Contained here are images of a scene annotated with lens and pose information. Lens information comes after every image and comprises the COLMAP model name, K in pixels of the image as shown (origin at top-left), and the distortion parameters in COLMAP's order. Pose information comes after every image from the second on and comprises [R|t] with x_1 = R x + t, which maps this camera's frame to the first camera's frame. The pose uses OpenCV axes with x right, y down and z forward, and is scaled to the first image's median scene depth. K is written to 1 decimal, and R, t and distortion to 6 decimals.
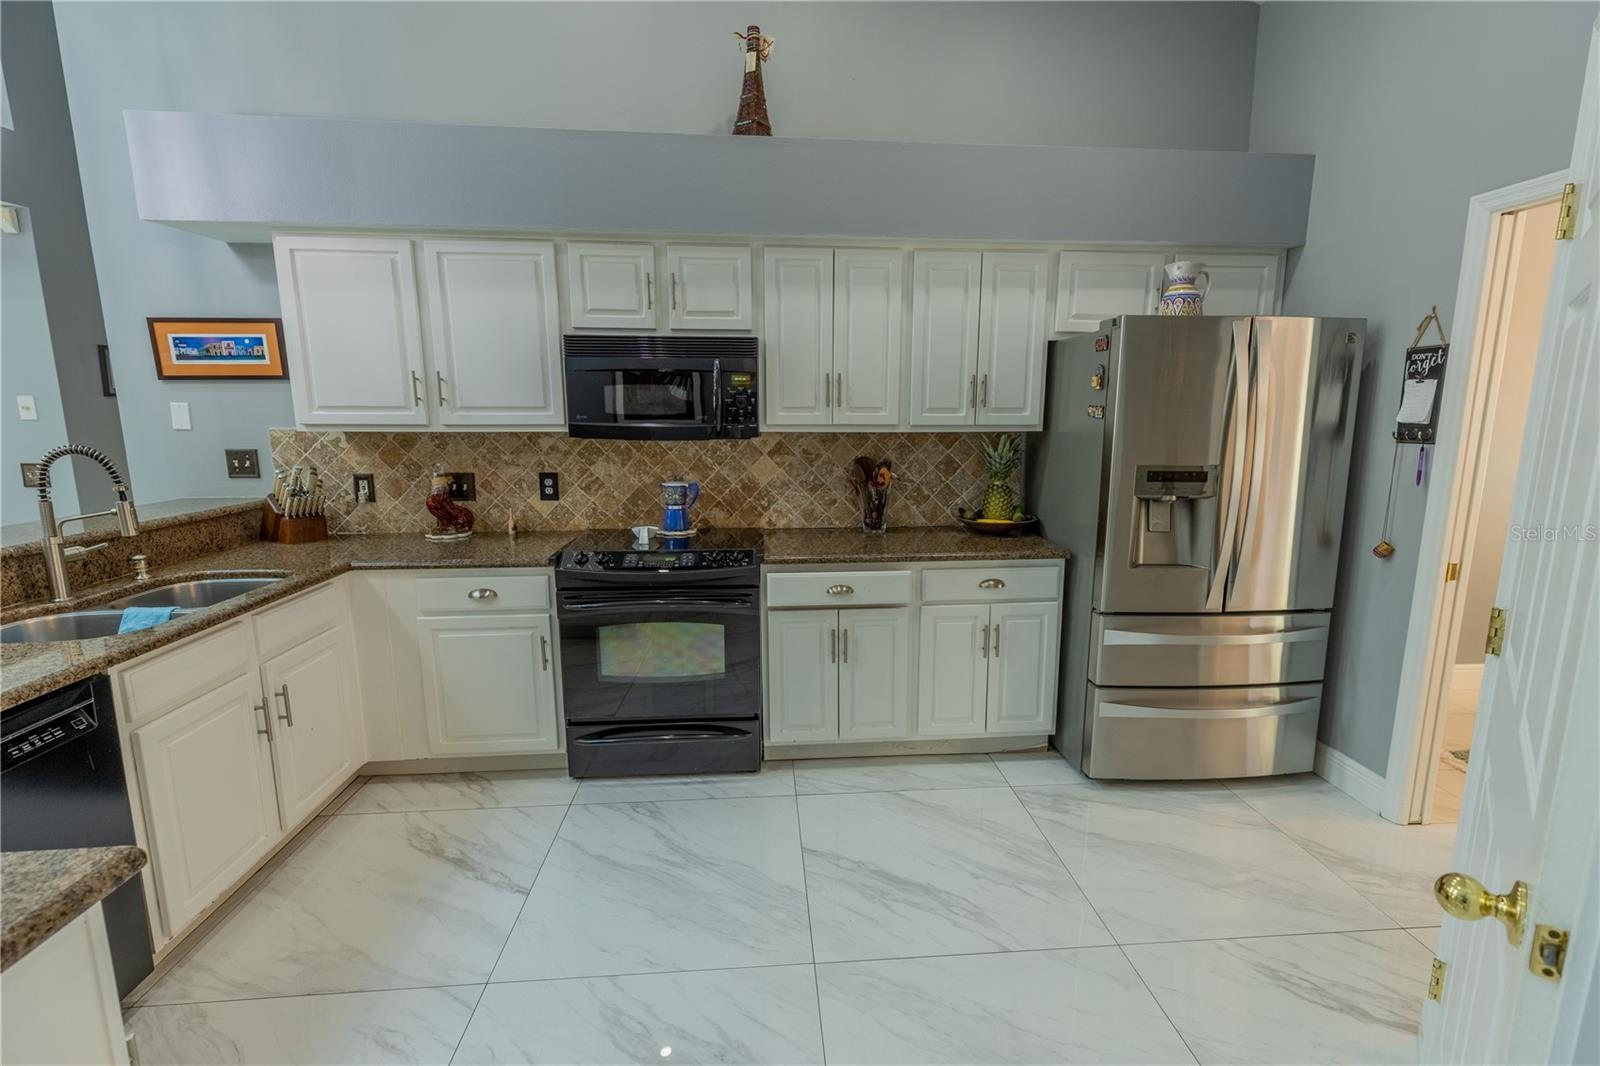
lens RADIAL K [[713.6, 0, 810.0], [0, 713.6, 537.5], [0, 0, 1]] dist [0.008404, -0.000931]
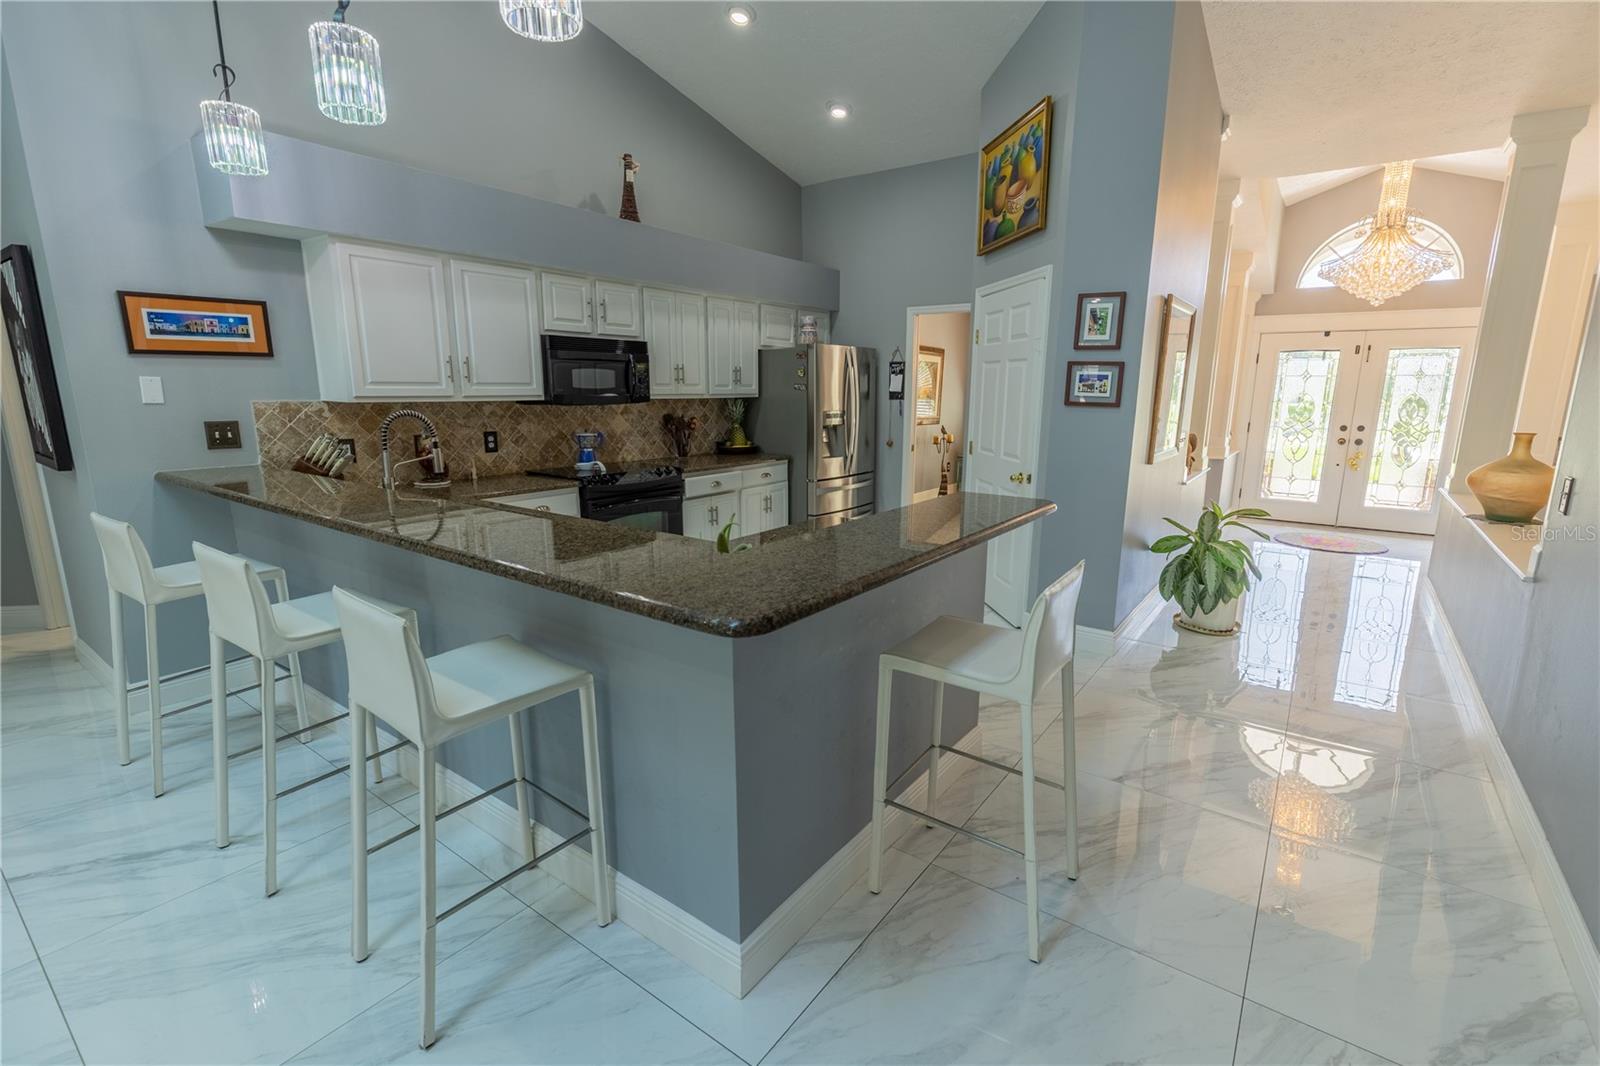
lens RADIAL K [[713.6, 0, 811.2], [0, 713.6, 528.2], [0, 0, 1]] dist [0.008404, -0.000931]
pose [[0.650878, -0.147113, 0.744793, -1.076182], [0.130547, 0.988120, 0.081090, 0.062968], [-0.747874, 0.044451, 0.662351, -0.358935]]
